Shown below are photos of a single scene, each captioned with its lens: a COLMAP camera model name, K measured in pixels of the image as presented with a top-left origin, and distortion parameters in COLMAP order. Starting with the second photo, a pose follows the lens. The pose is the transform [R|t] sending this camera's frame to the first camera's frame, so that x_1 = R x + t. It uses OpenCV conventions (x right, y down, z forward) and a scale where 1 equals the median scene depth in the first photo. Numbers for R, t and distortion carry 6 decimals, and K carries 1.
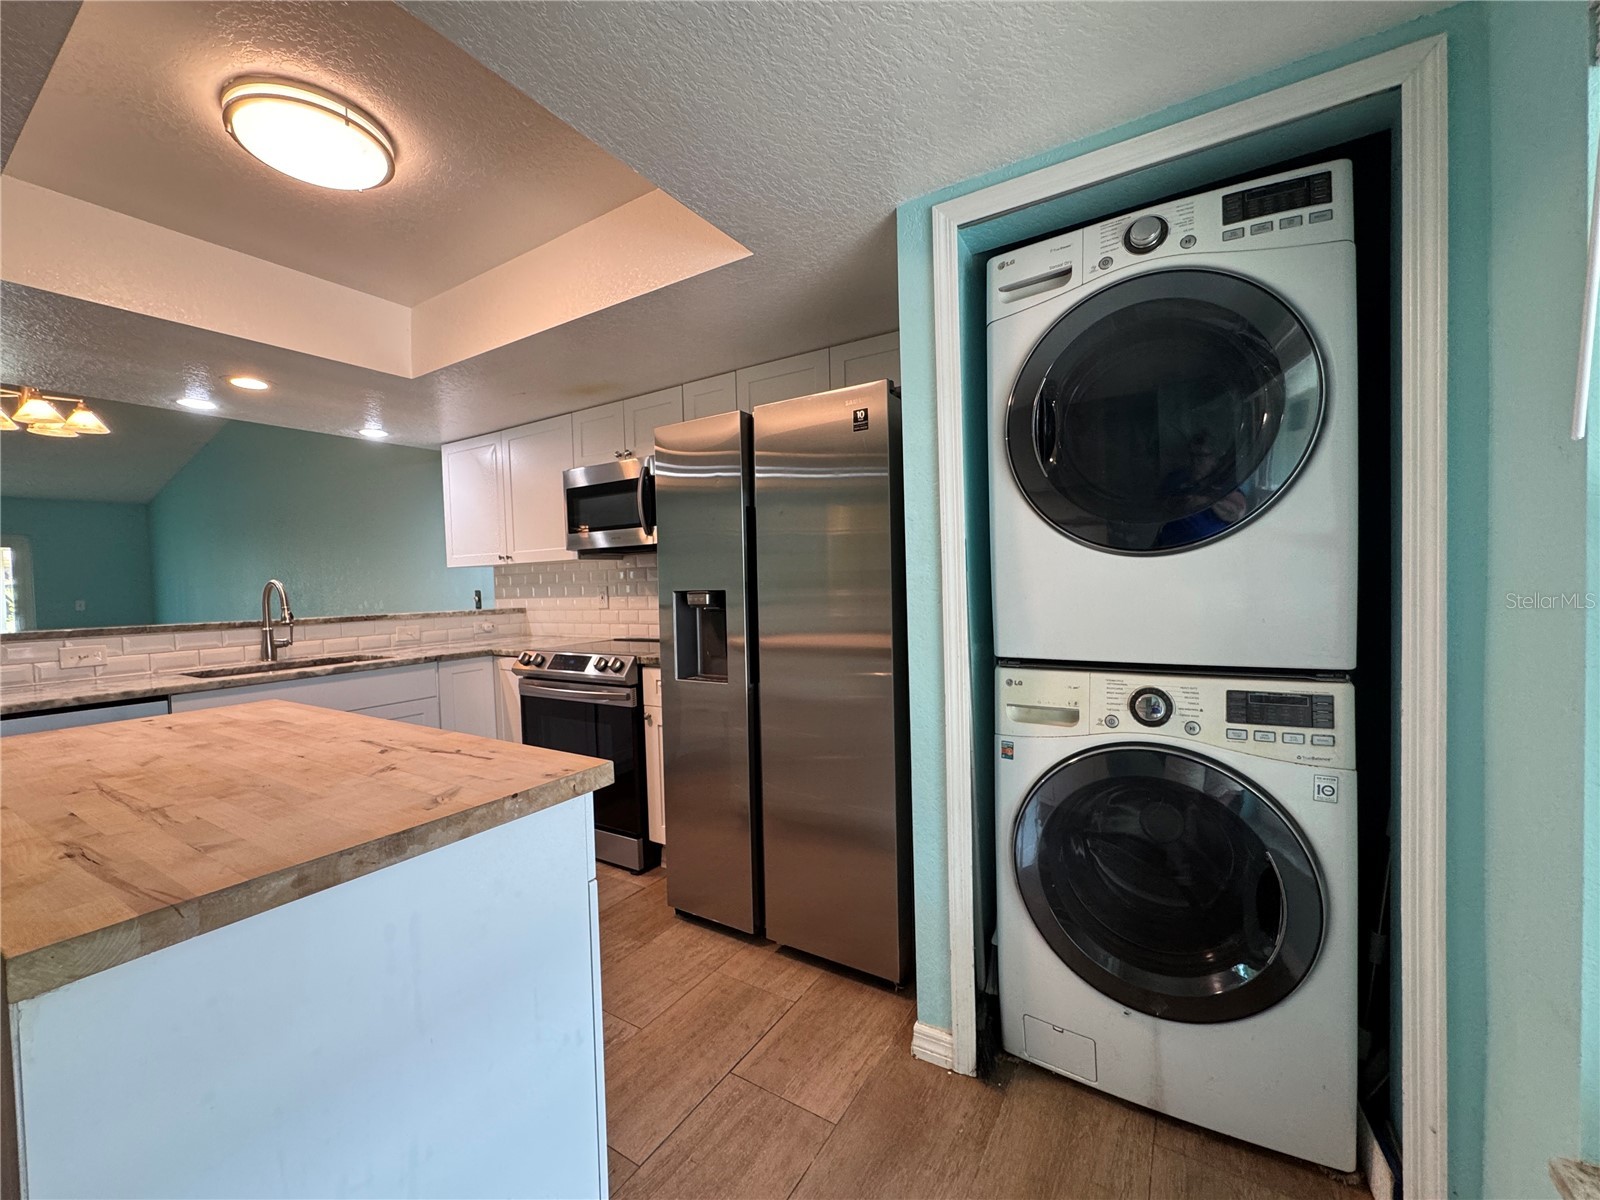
lens RADIAL K [[642.2, 0, 800.0], [0, 642.2, 600.0], [0, 0, 1]] dist [0.001120, 0.000474]
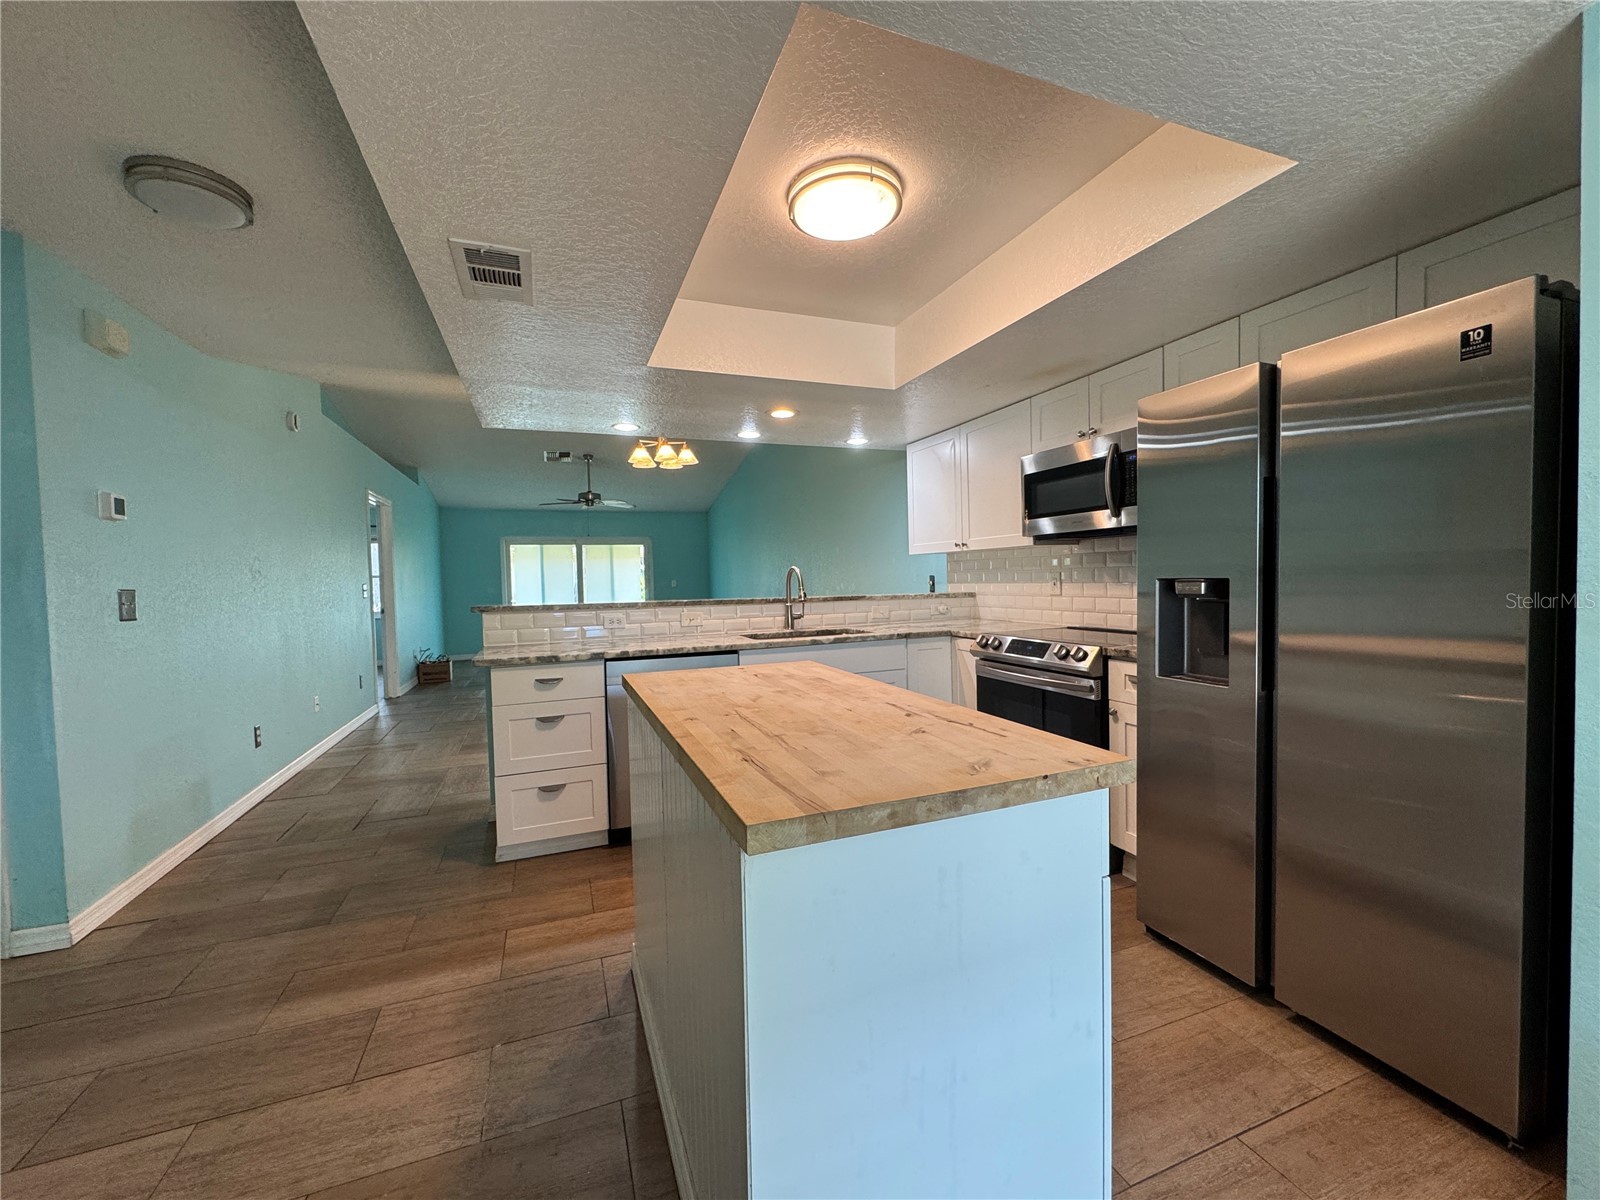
lens RADIAL K [[642.2, 0, 800.0], [0, 642.2, 600.0], [0, 0, 1]] dist [0.001120, 0.000474]
pose [[0.802644, 0.030602, -0.595672, -0.062220], [-0.016850, 0.999448, 0.028641, -0.001166], [0.596220, -0.012951, 0.802717, -0.024702]]
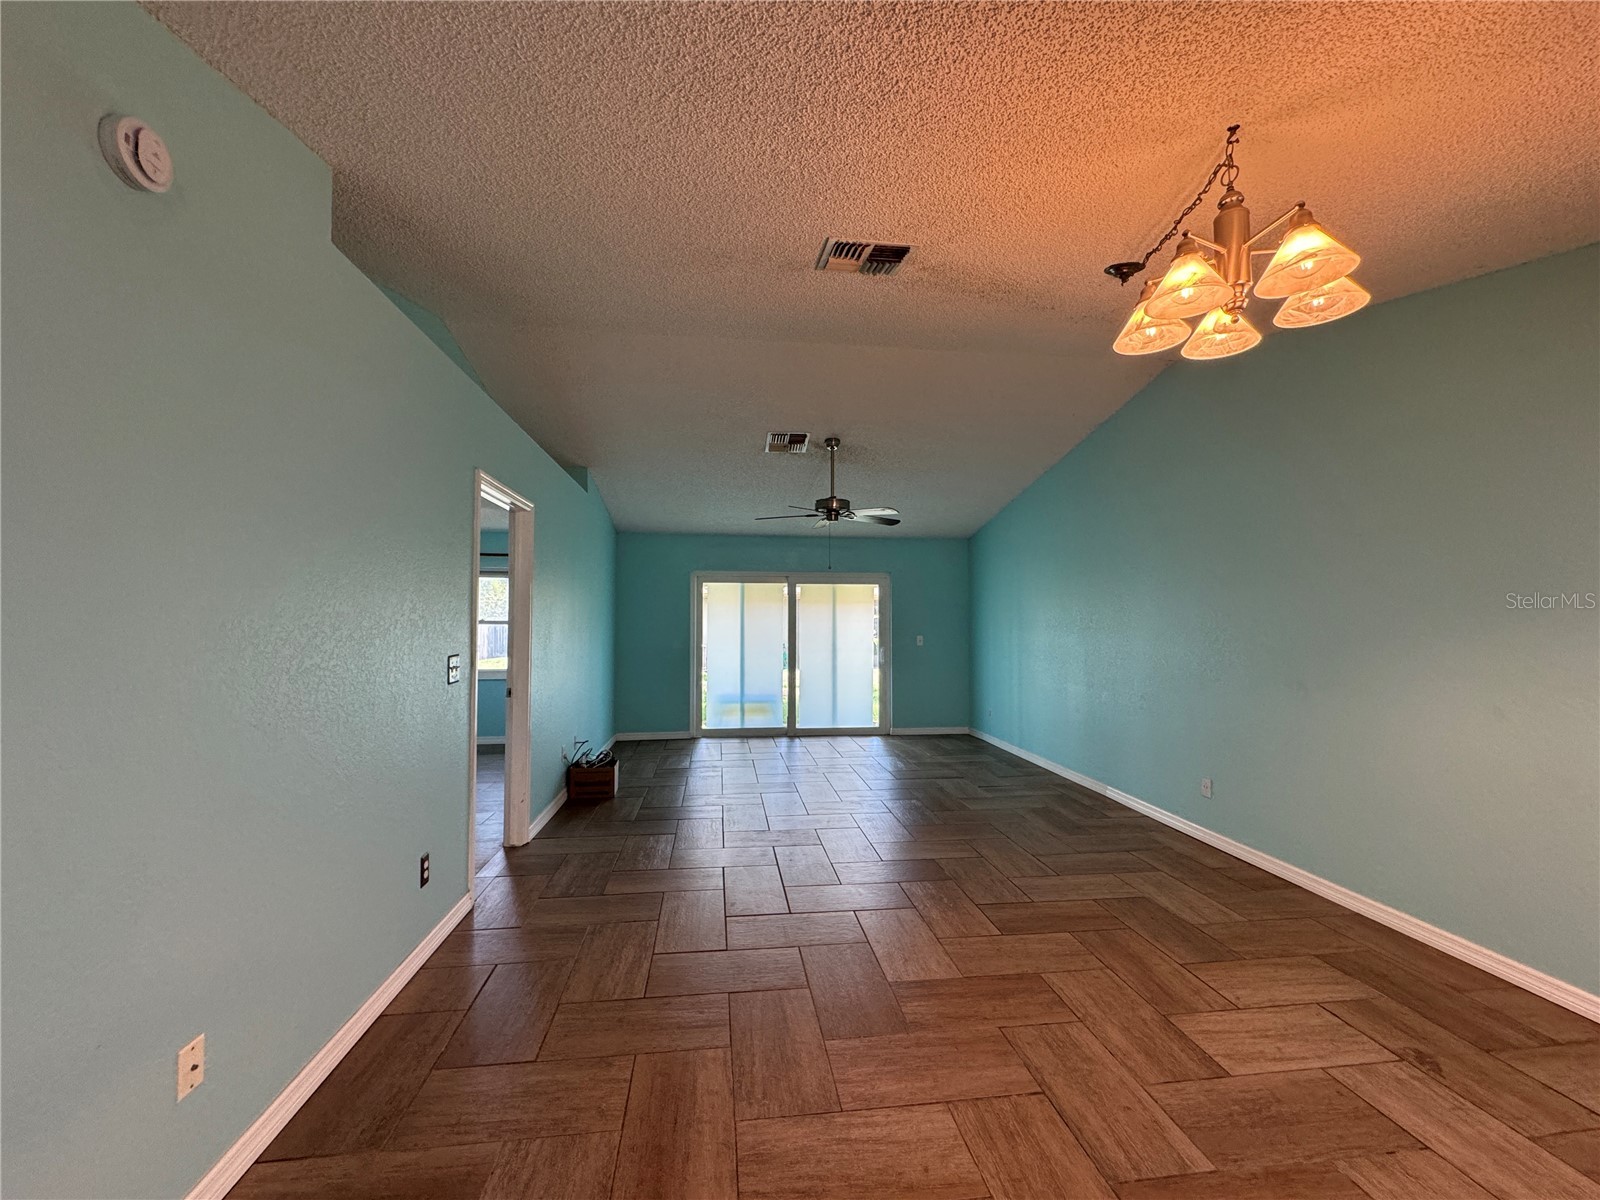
lens RADIAL K [[642.2, 0, 800.0], [0, 642.2, 600.0], [0, 0, 1]] dist [0.001120, 0.000474]
pose [[0.634522, 0.002378, -0.772901, -1.244040], [-0.040704, 0.998710, -0.030343, -0.046780], [0.771832, 0.050713, 0.633800, 0.552246]]
